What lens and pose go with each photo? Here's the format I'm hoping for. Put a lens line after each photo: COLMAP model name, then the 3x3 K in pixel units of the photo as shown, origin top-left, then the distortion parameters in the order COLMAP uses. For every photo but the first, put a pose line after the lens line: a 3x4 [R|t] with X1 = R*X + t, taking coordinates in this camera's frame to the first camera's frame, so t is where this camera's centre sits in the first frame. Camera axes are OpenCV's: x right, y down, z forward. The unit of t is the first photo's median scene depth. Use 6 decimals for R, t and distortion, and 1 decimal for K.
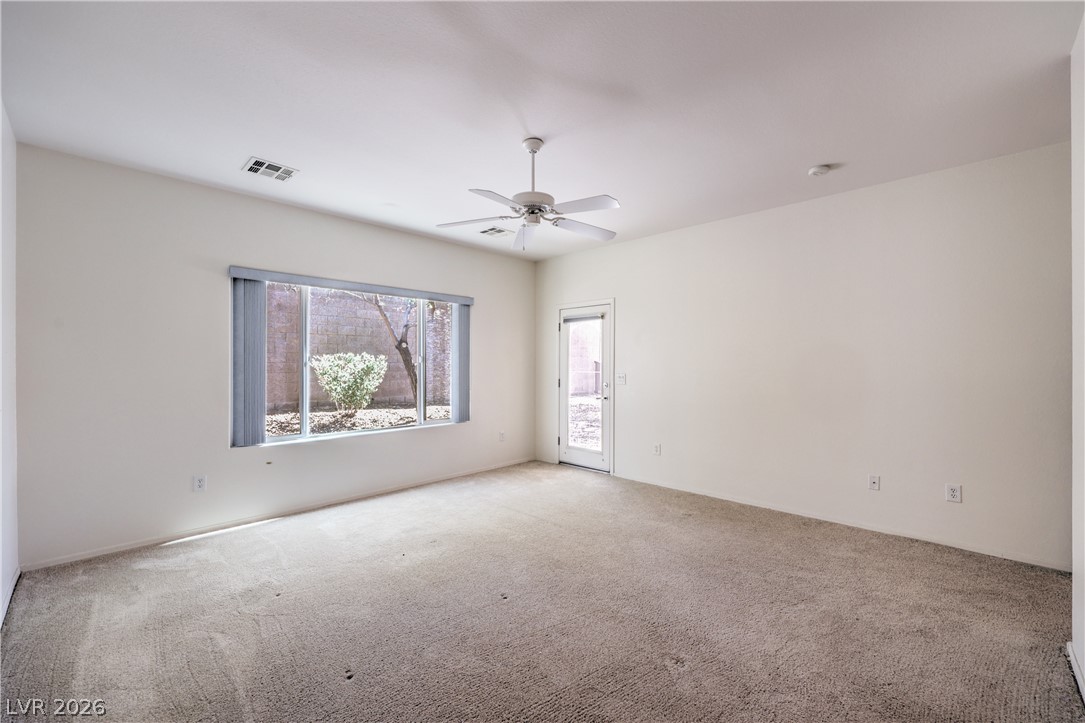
lens RADIAL K [[434.1, 0, 543.1], [0, 434.1, 360.6], [0, 0, 1]] dist [-0.001017, -0.000106]
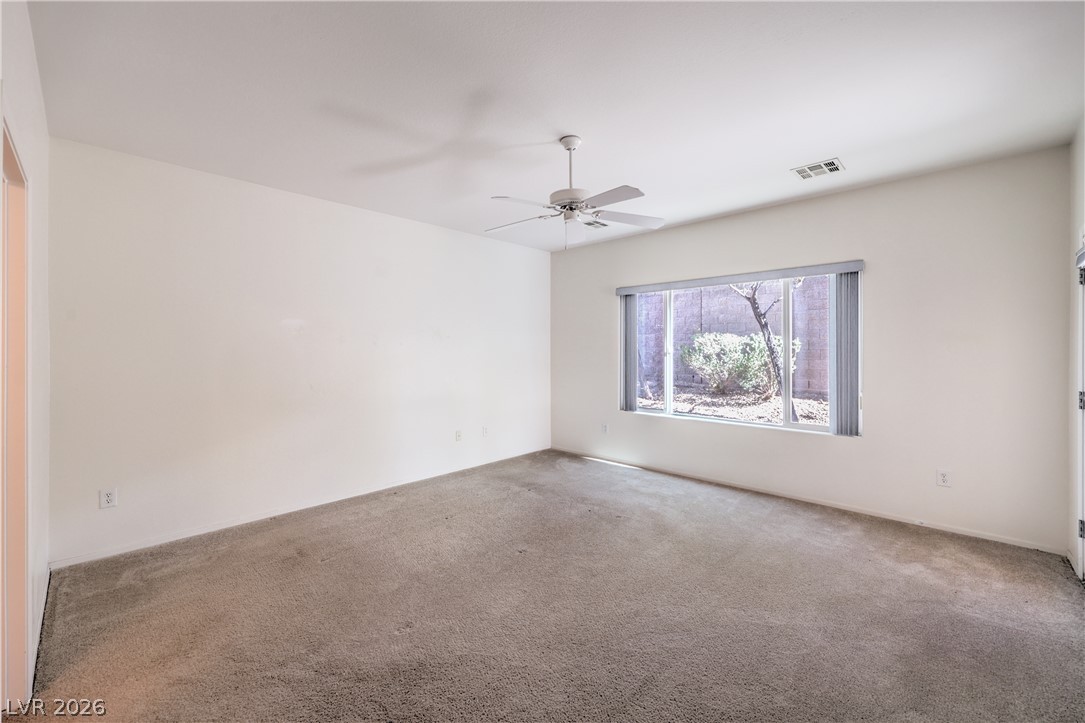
lens RADIAL K [[417.1, 0, 543.9], [0, 417.1, 351.1], [0, 0, 1]] dist [-0.000488, -0.000032]
pose [[0.047702, 0.002281, -0.998859, 0.489810], [0.008474, 0.999960, 0.002688, -0.005568], [0.998826, -0.008592, 0.047681, 0.472154]]
